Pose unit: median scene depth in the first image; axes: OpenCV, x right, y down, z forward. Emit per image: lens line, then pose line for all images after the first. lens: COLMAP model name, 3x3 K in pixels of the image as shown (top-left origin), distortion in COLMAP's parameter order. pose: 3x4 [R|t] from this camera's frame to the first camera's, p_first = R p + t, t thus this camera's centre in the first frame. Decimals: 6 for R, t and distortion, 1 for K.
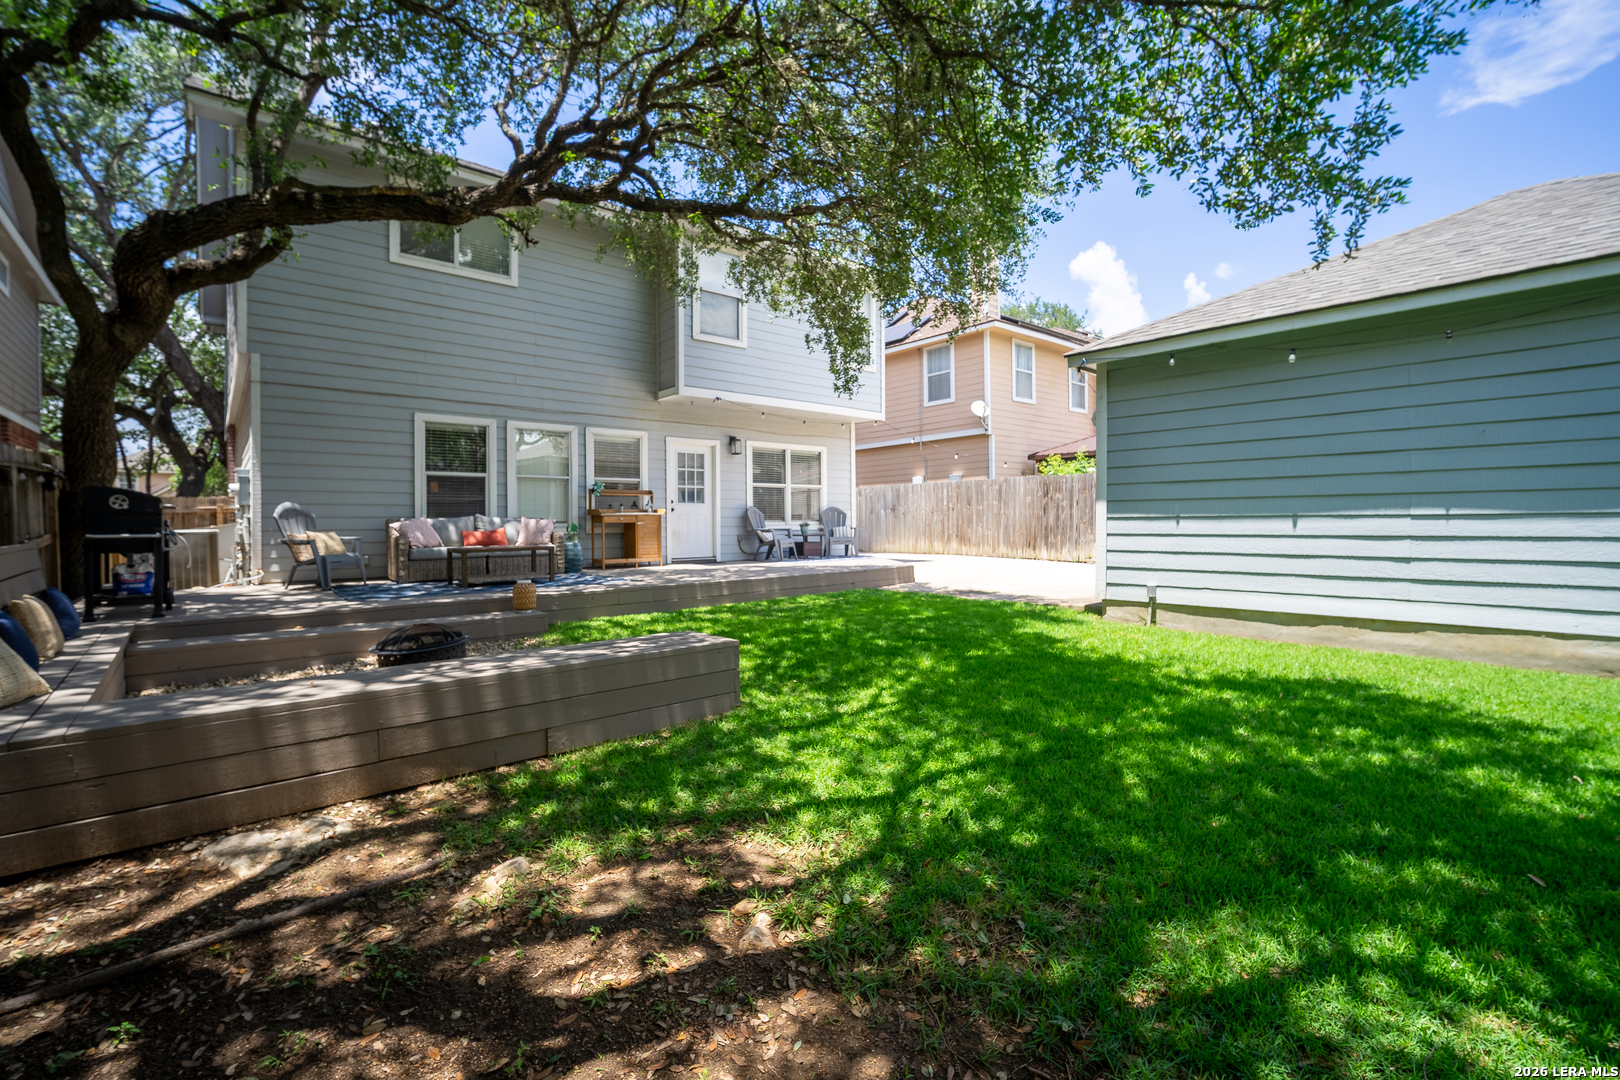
lens RADIAL K [[707.6, 0, 815.8], [0, 707.6, 519.6], [0, 0, 1]] dist [-0.002460, -0.000382]
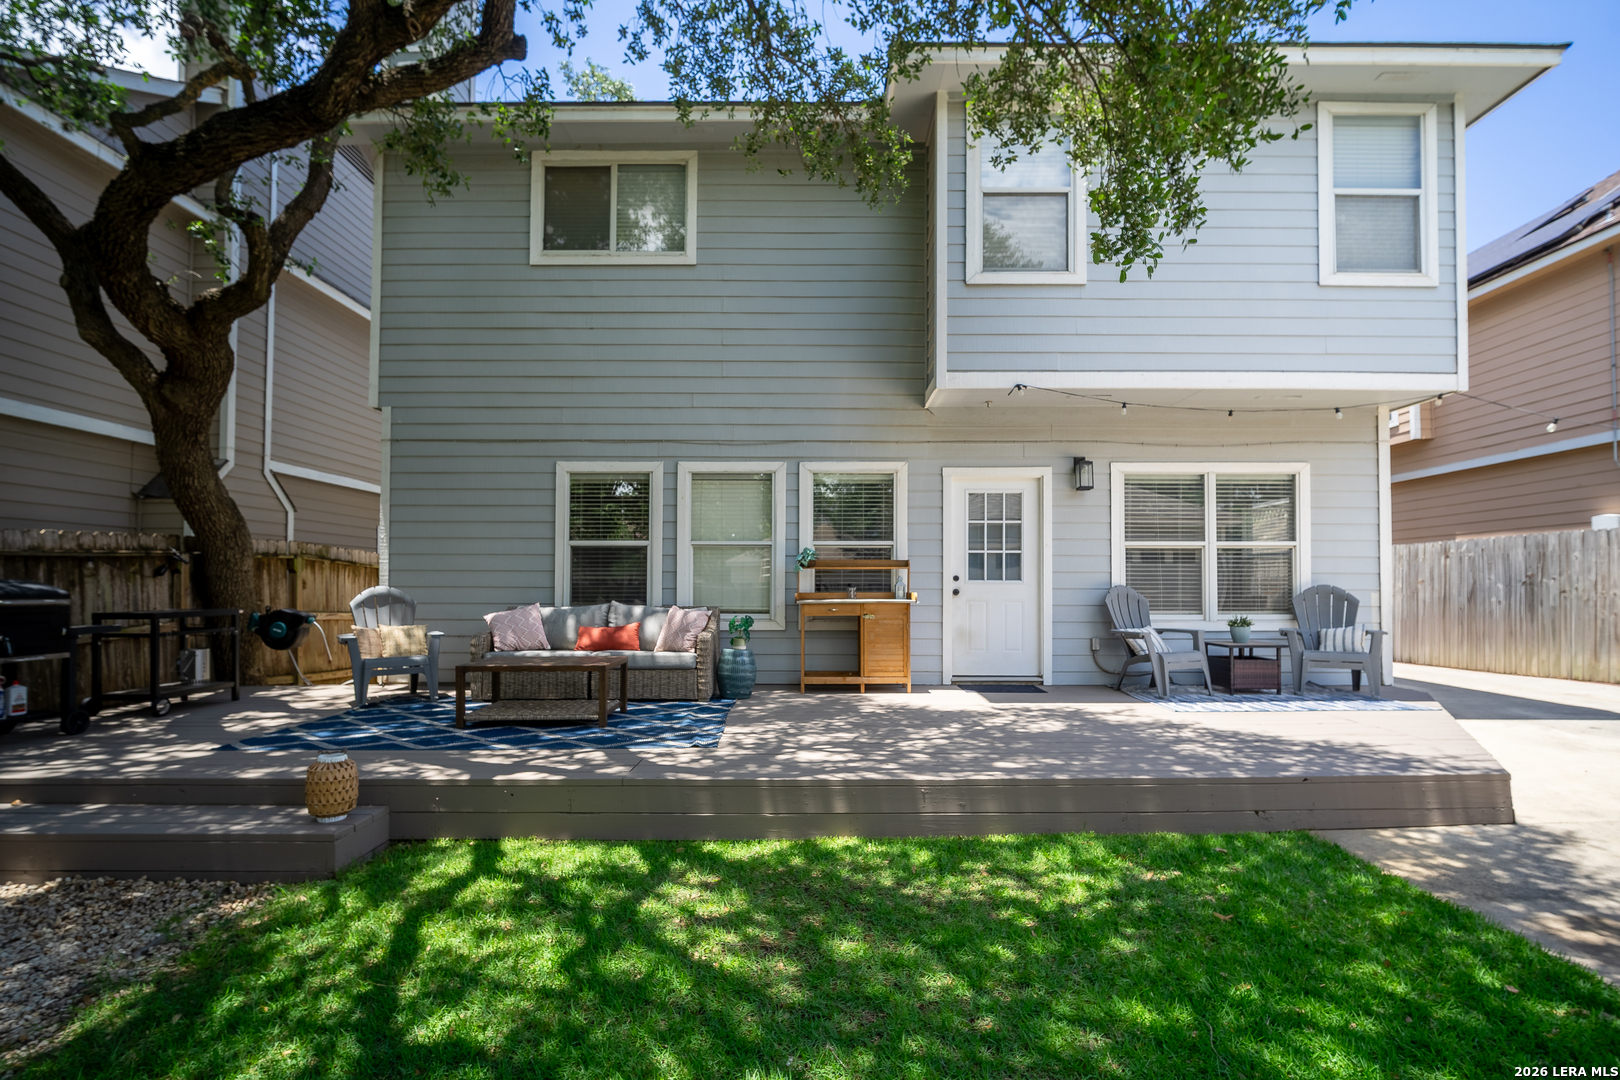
lens RADIAL K [[709.4, 0, 845.1], [0, 709.4, 574.2], [0, 0, 1]] dist [-0.009497, 0.000238]
pose [[0.752201, 0.003082, -0.658926, 0.125583], [-0.006349, 0.999977, -0.002571, -0.029333], [0.658903, 0.006117, 0.752203, 0.552647]]
